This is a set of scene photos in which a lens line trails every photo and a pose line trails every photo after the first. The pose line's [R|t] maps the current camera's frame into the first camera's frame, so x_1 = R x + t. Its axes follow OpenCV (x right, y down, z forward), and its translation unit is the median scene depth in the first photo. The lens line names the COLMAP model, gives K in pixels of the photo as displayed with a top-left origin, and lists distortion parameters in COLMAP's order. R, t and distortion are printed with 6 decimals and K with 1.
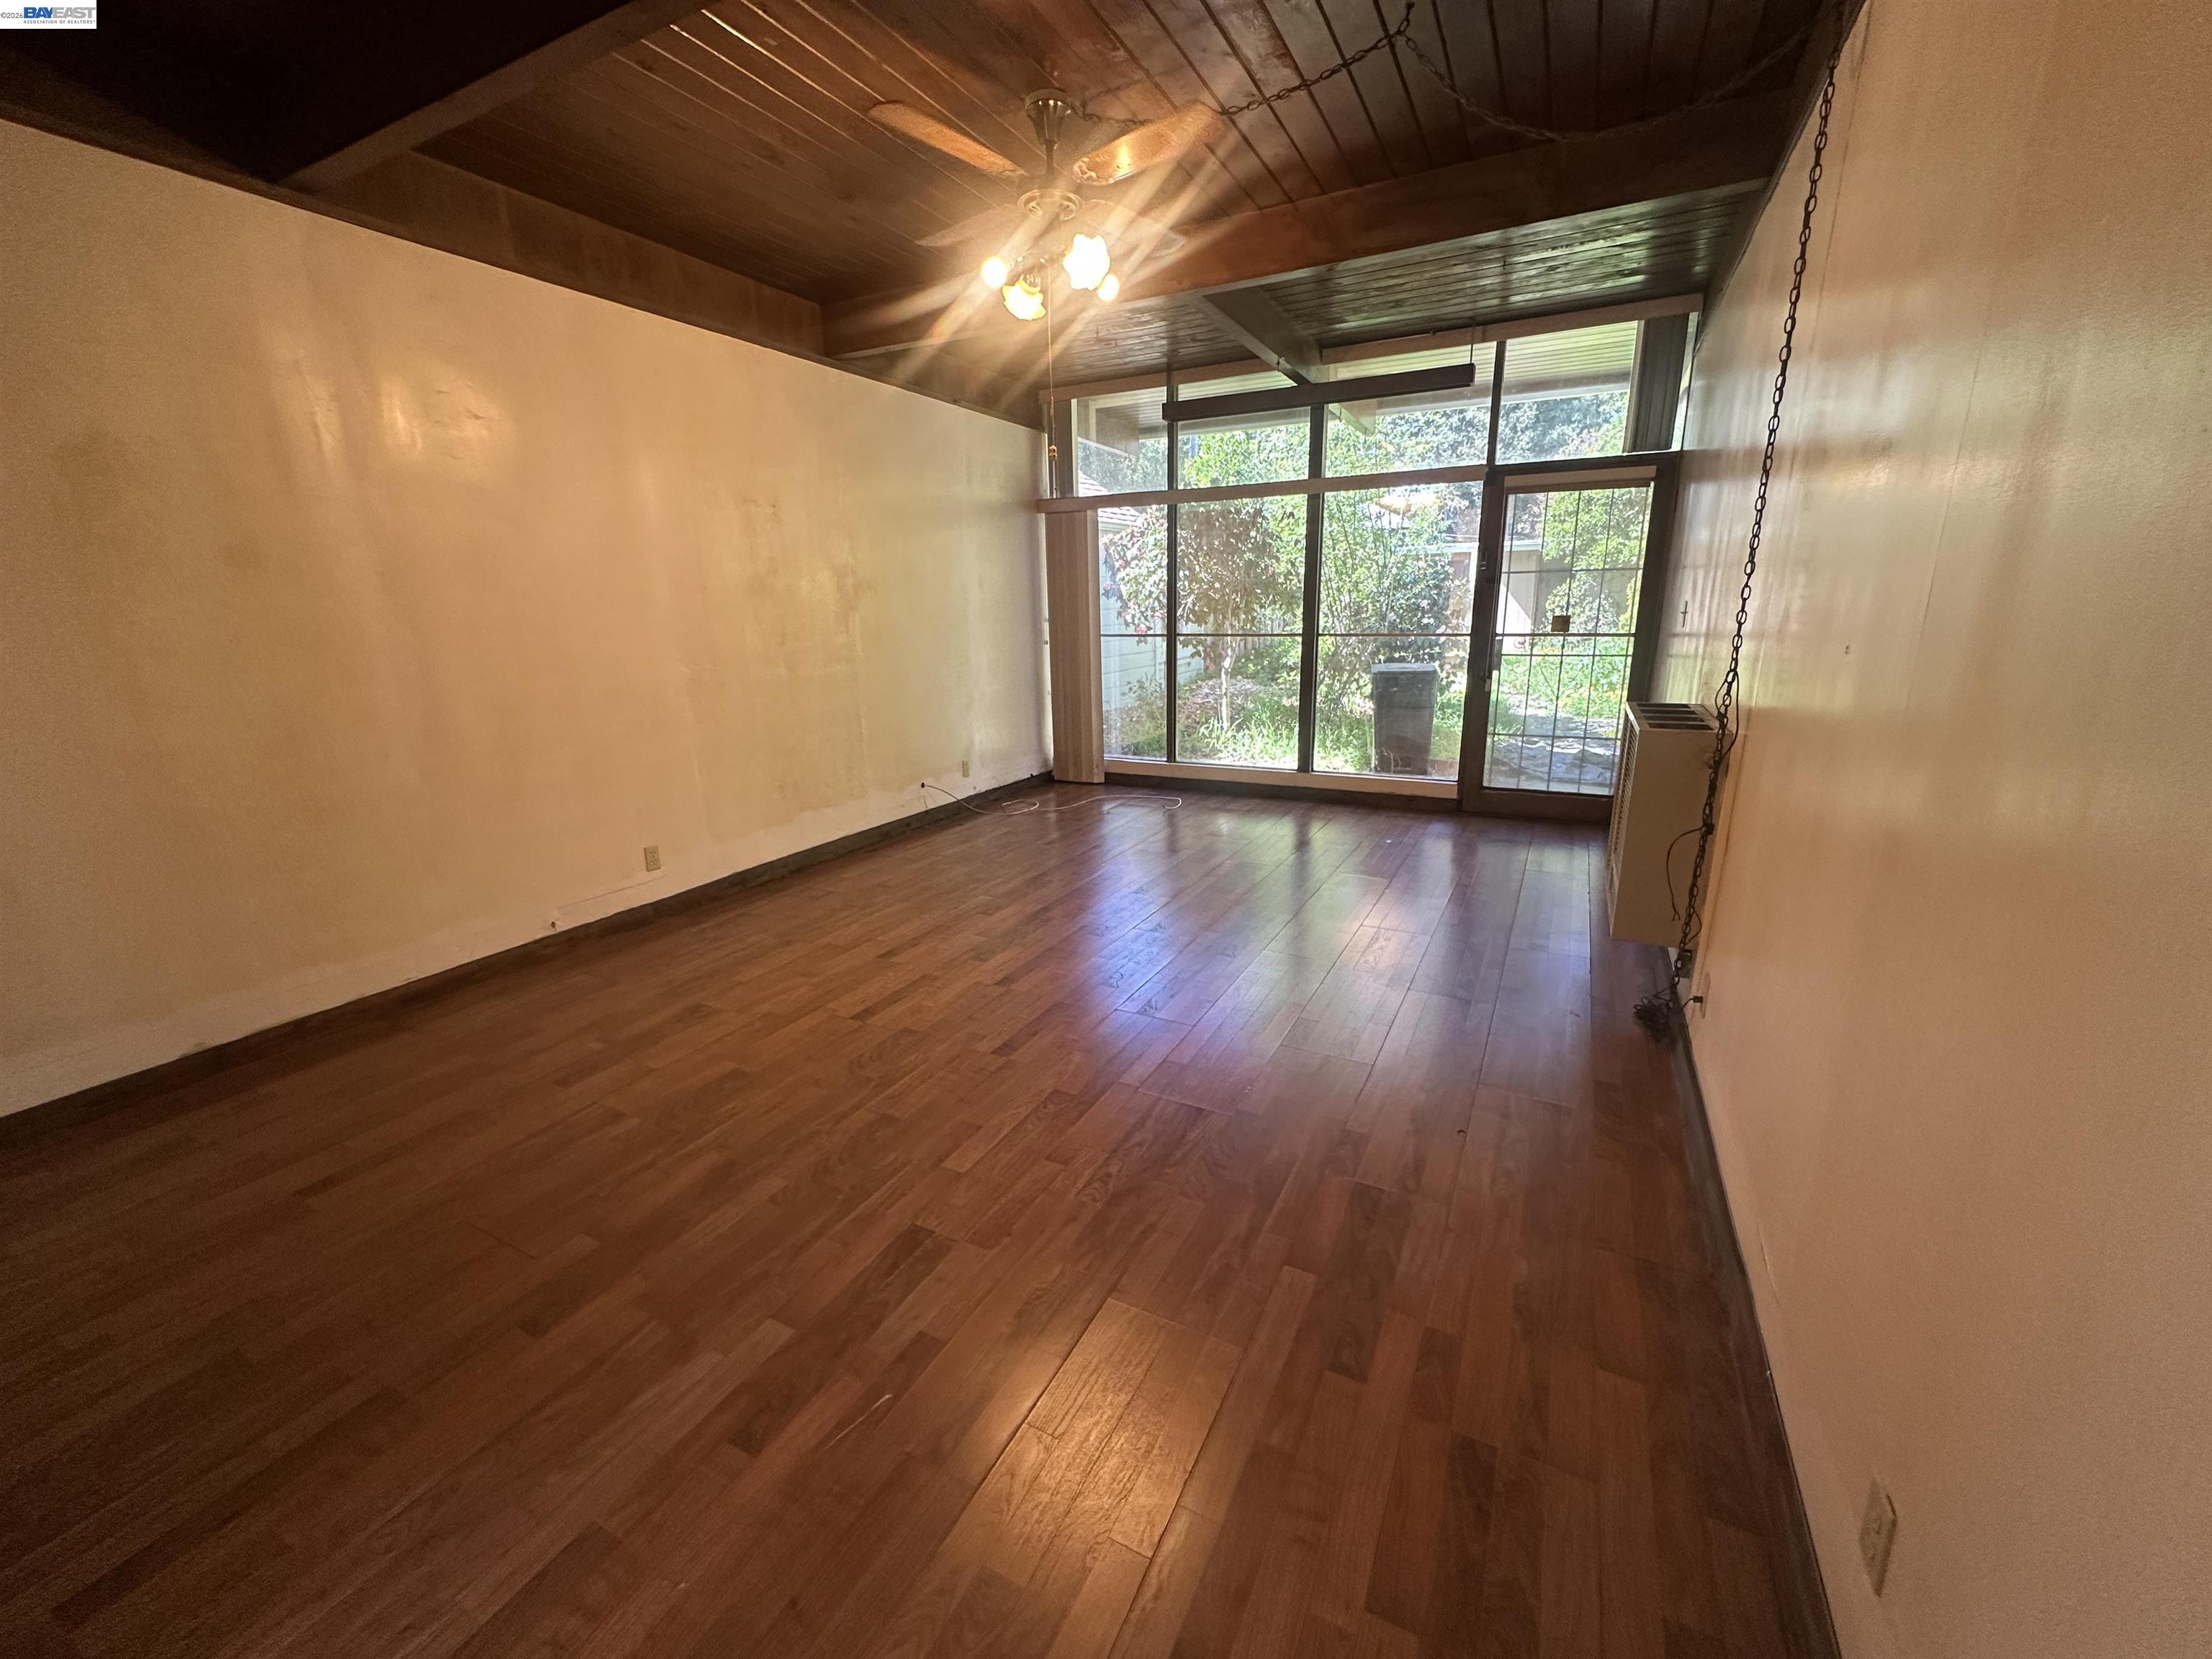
lens RADIAL K [[890.0, 0, 1098.3], [0, 890.0, 827.2], [0, 0, 1]] dist [-0.000663, 0.000667]
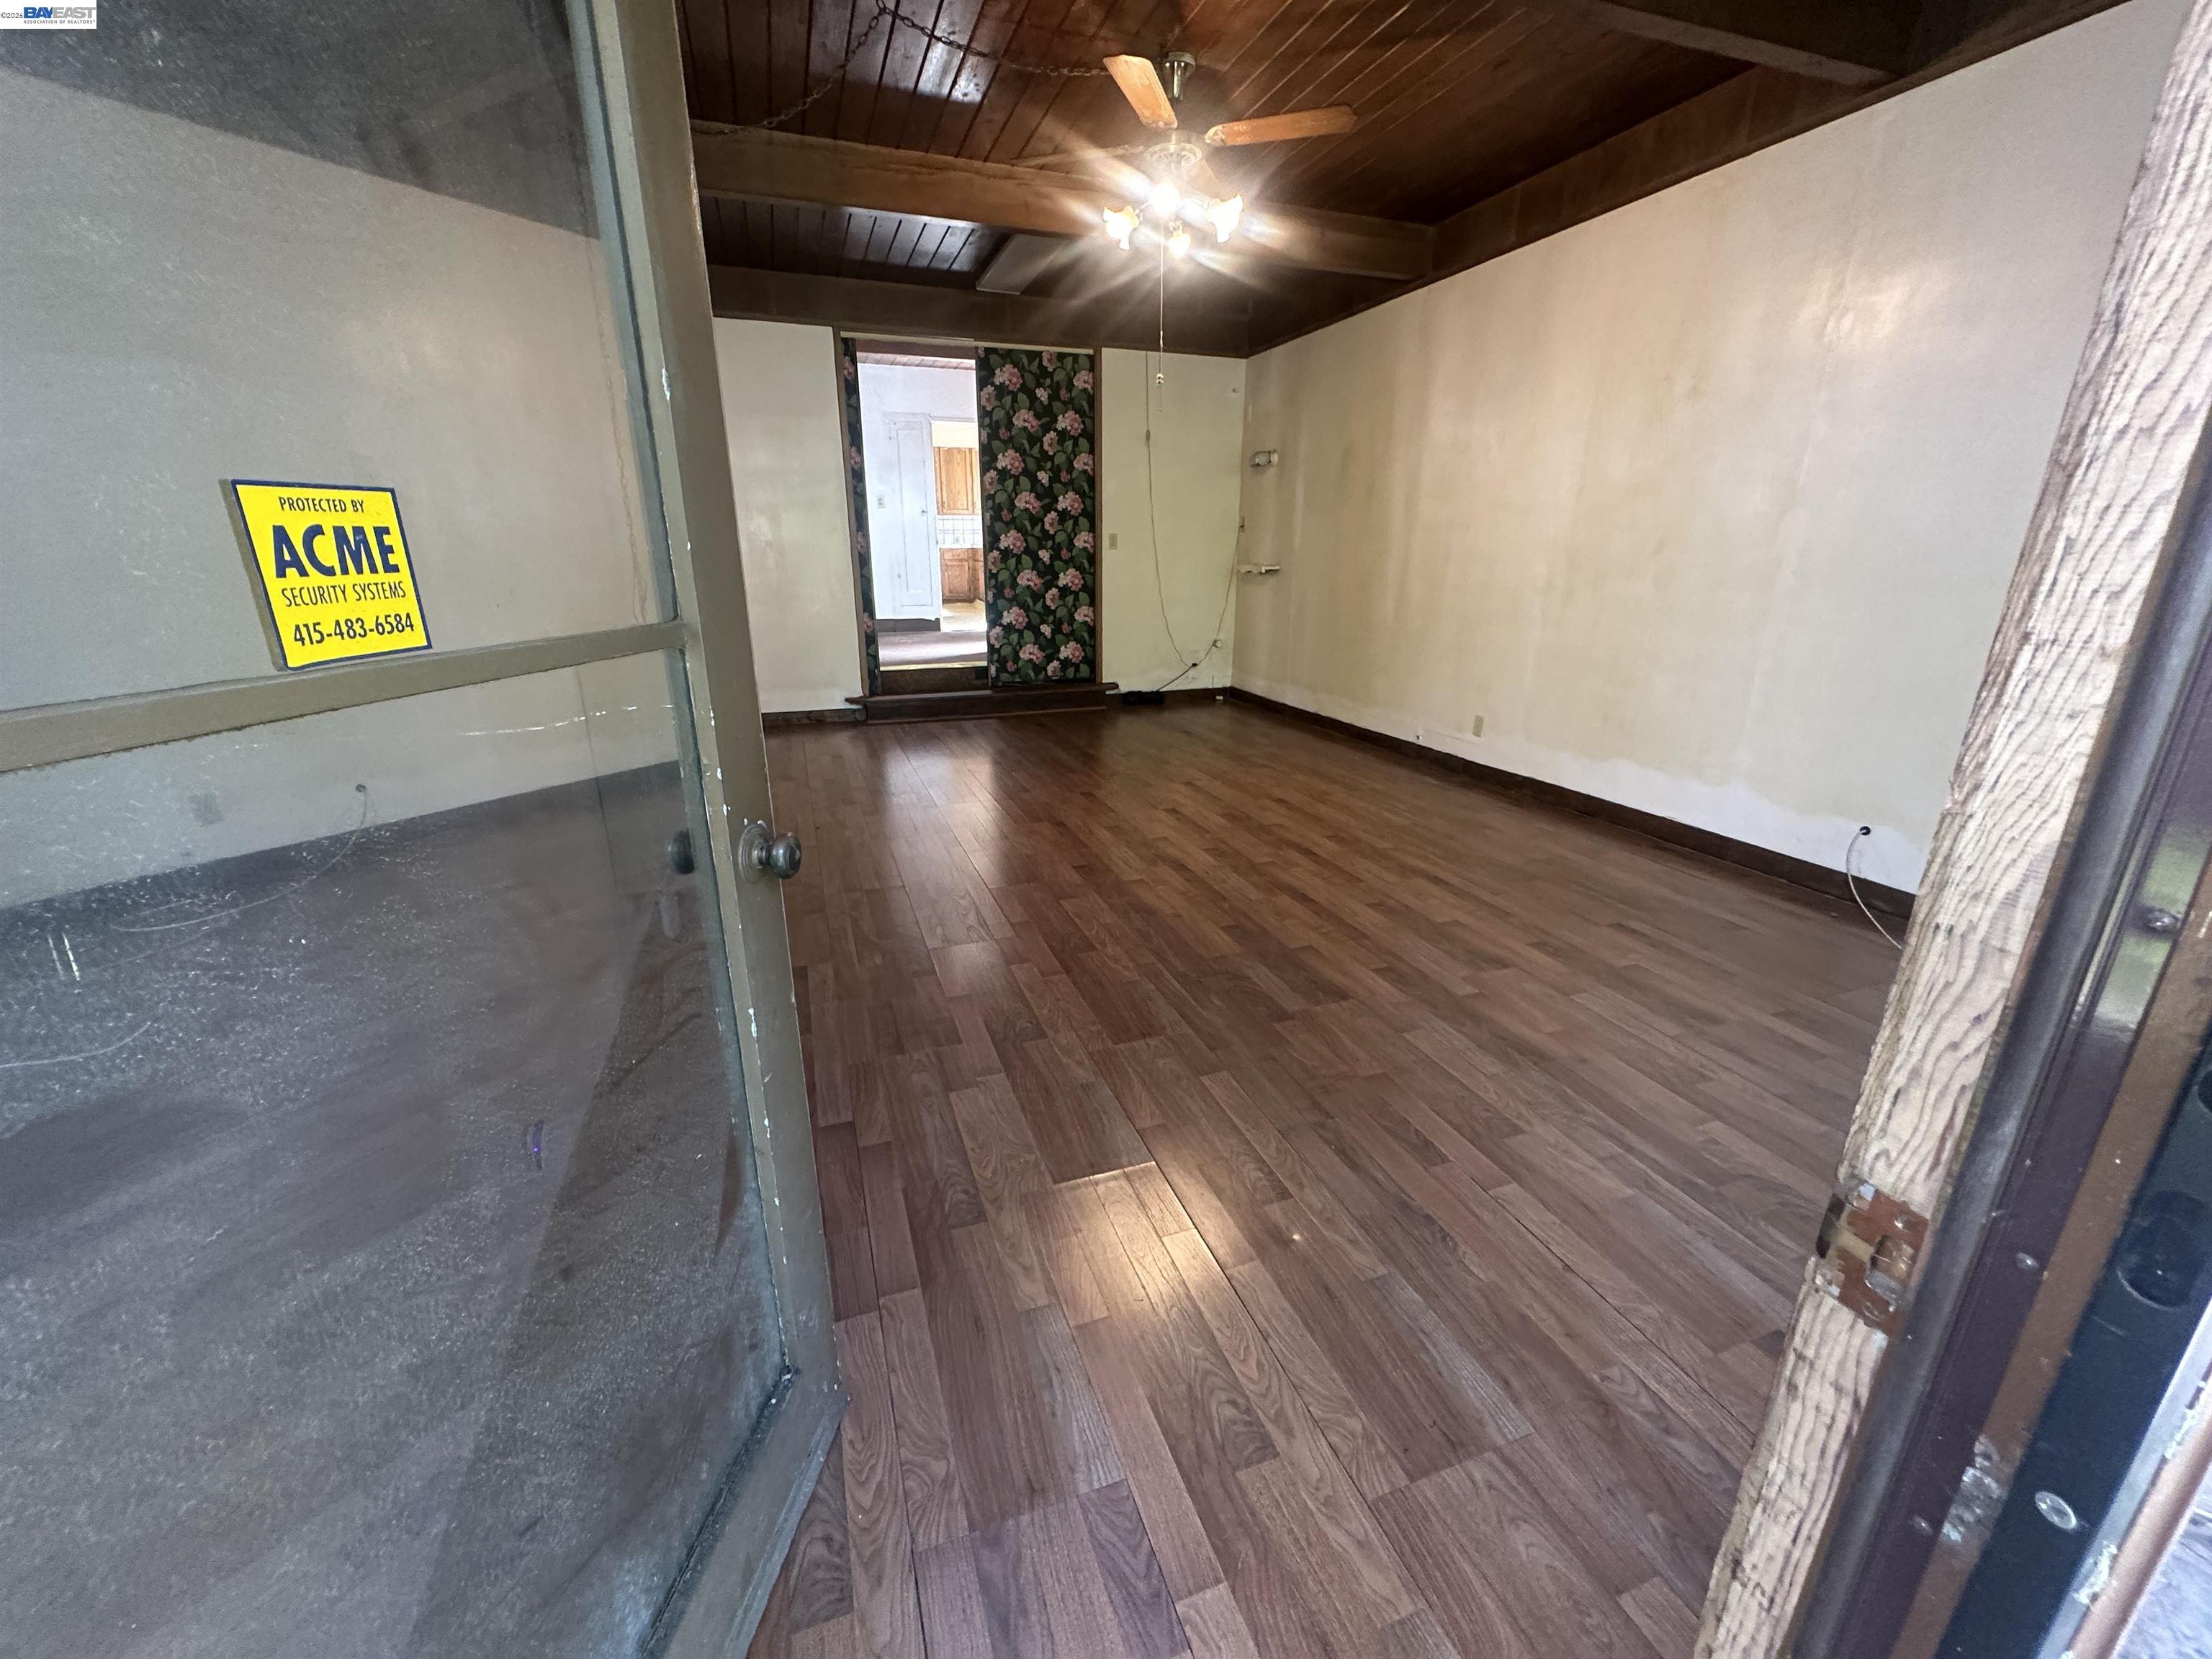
lens RADIAL K [[890.0, 0, 1095.9], [0, 890.0, 822.5], [0, 0, 1]] dist [-0.000663, 0.000667]
pose [[-0.685014, 0.234557, -0.689738, 0.578294], [-0.163517, 0.873096, 0.459309, -0.258303], [0.709942, 0.427417, -0.559729, 1.100004]]
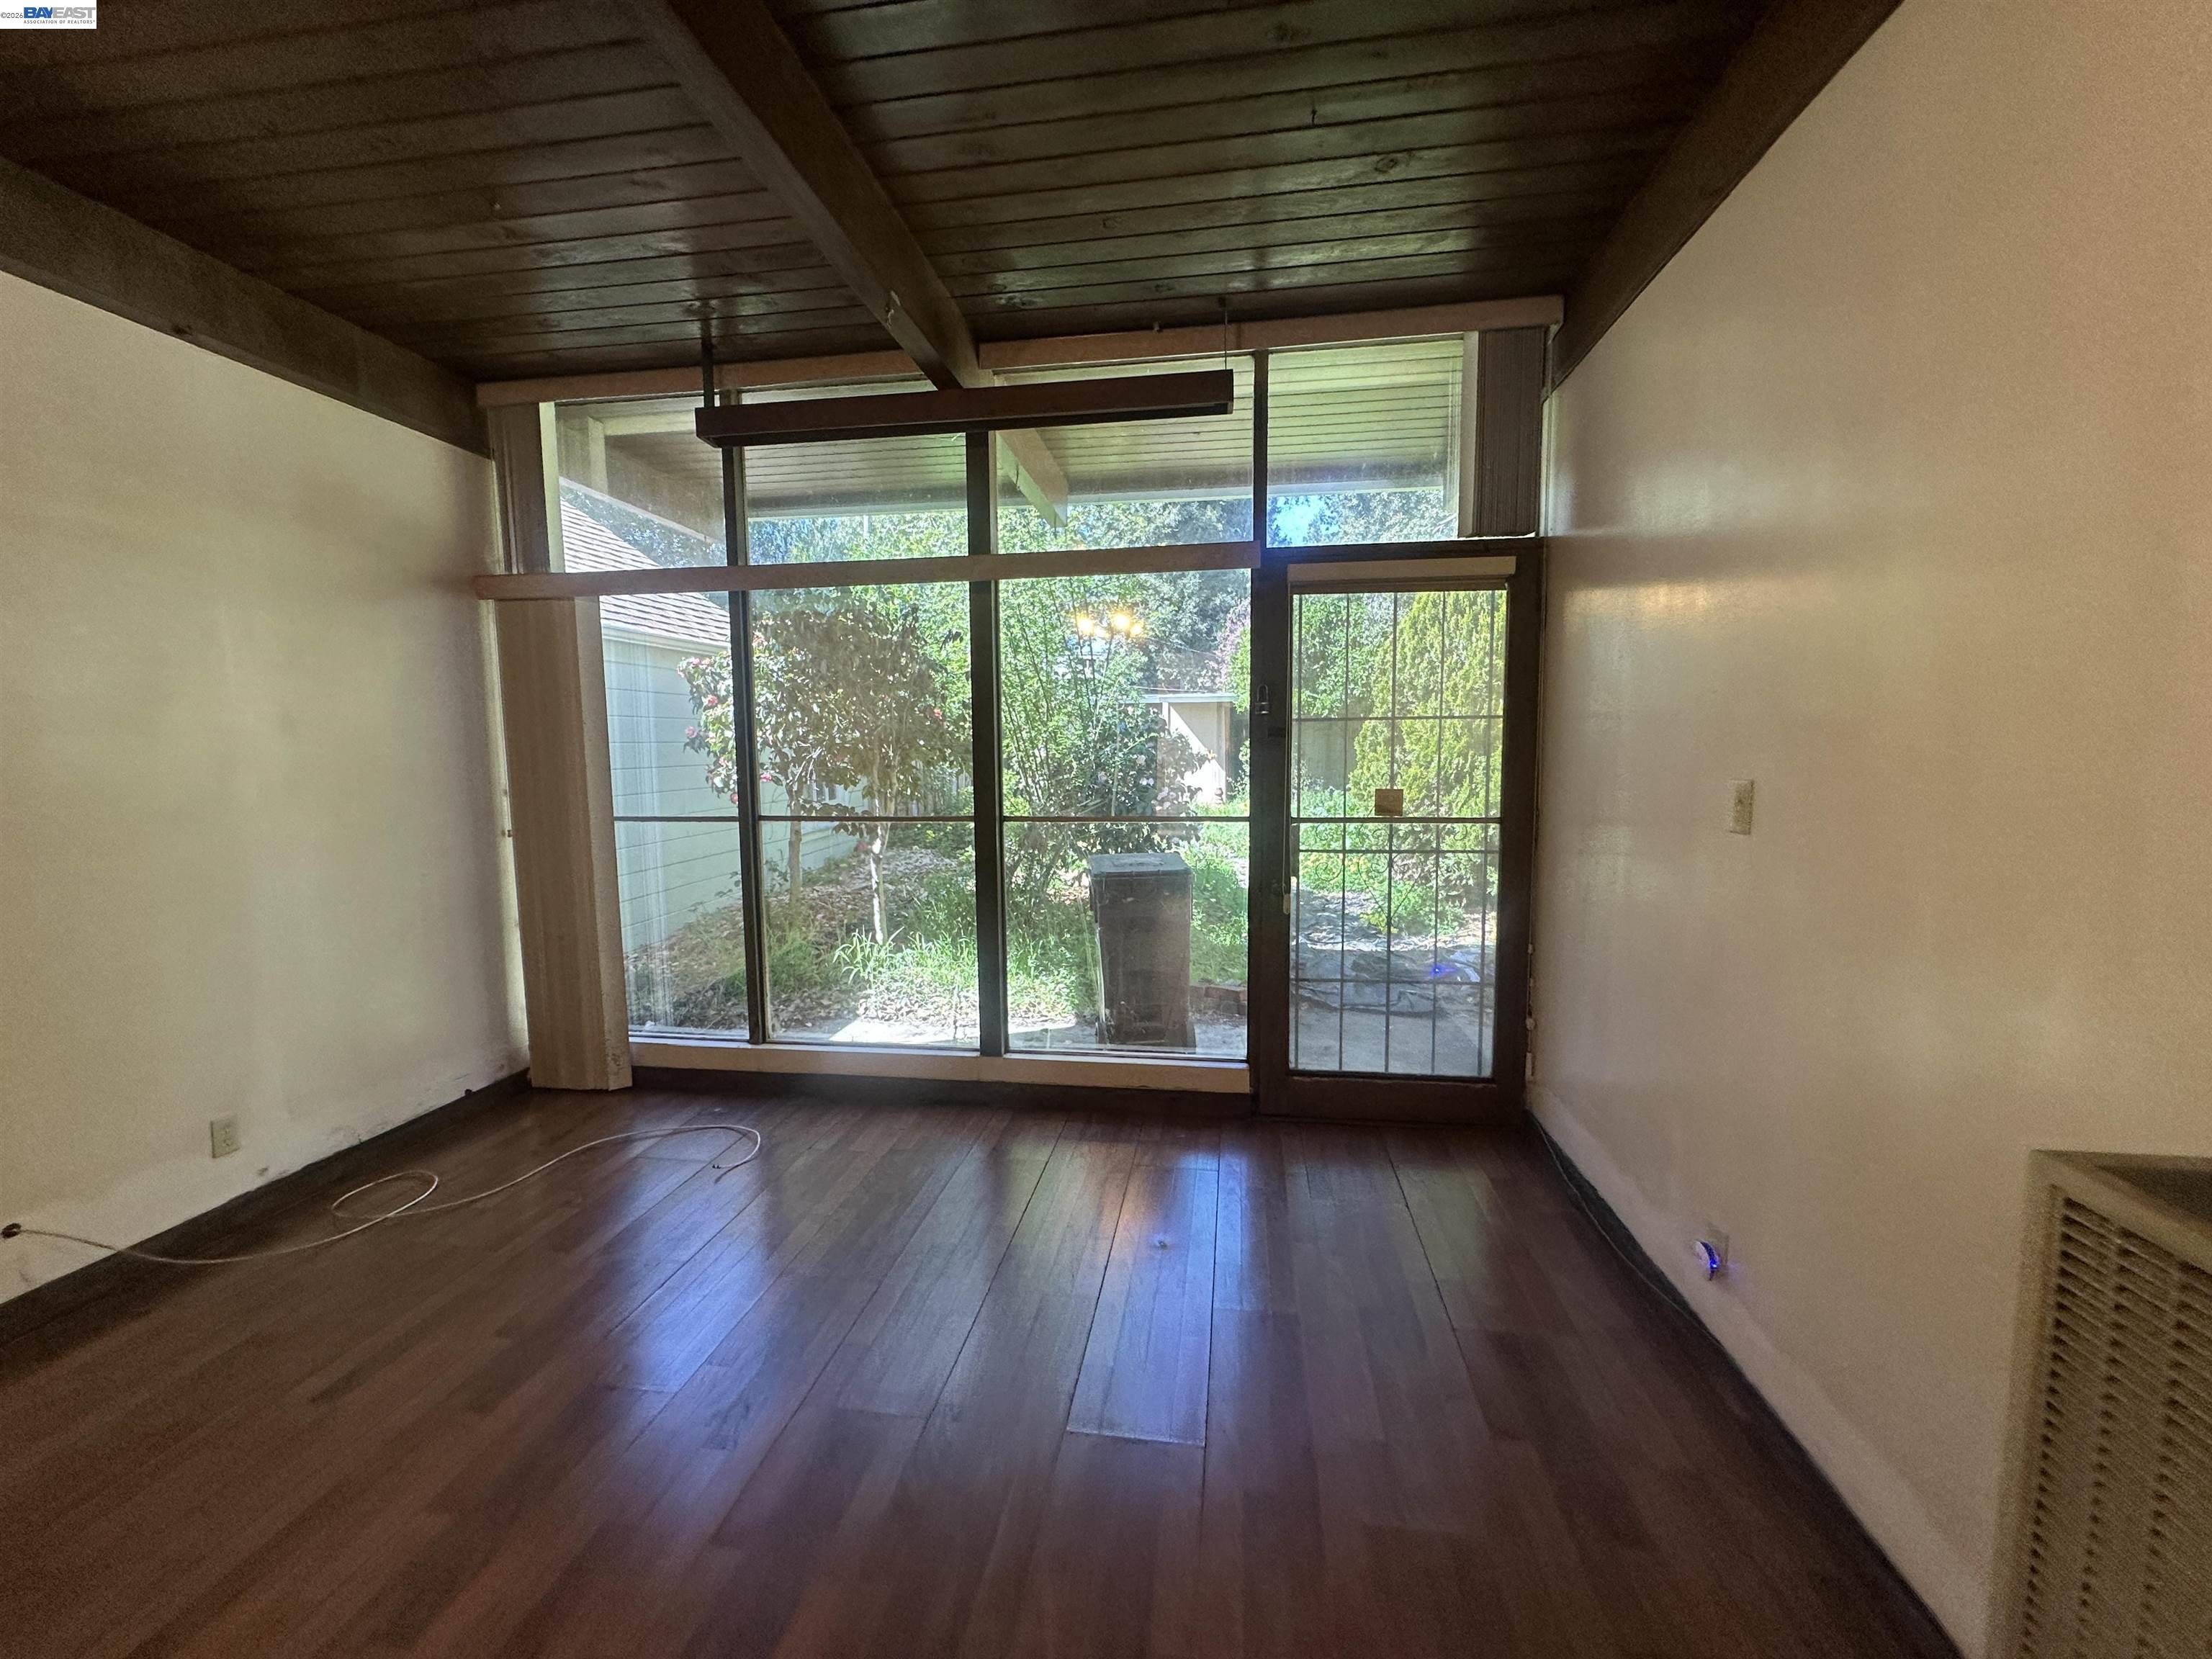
lens RADIAL K [[890.0, 0, 1099.8], [0, 890.0, 827.6], [0, 0, 1]] dist [-0.000663, 0.000667]
pose [[0.944962, -0.021572, 0.326468, 0.121510], [0.073433, 0.986351, -0.147377, -0.124486], [-0.318832, 0.163239, 0.933648, 0.452705]]
